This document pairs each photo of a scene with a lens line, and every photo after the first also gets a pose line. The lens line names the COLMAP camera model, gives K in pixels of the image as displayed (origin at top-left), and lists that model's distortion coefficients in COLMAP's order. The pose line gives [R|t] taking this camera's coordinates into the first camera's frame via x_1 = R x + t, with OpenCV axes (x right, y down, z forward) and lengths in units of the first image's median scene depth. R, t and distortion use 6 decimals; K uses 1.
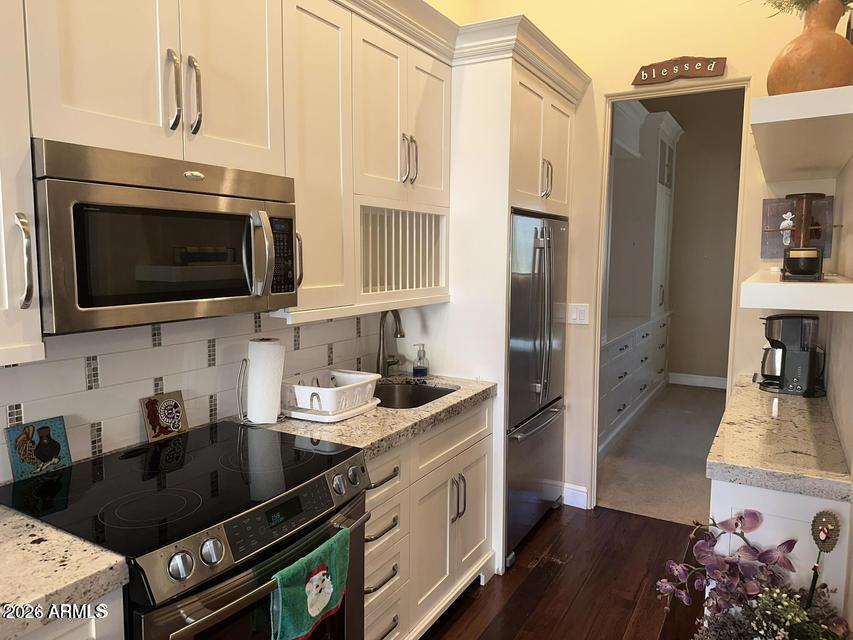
lens RADIAL K [[594.3, 0, 426.5], [0, 594.3, 320.0], [0, 0, 1]] dist [0.063303, -0.108220]
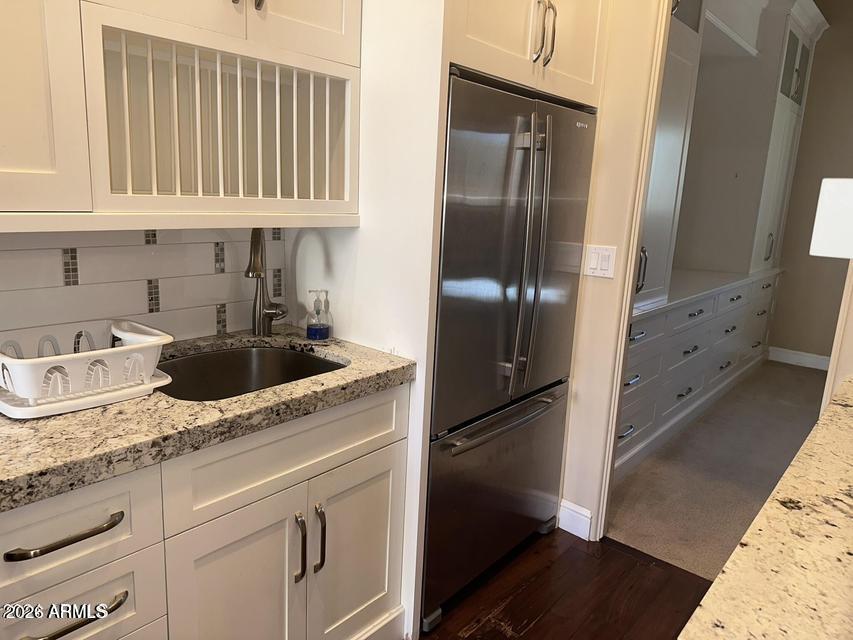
lens RADIAL K [[594.3, 0, 426.5], [0, 594.3, 320.0], [0, 0, 1]] dist [0.063303, -0.108220]
pose [[0.982807, 0.082392, -0.165230, 0.210628], [-0.065049, 0.992046, 0.107763, -0.005070], [0.172795, -0.095162, 0.980350, 0.363015]]
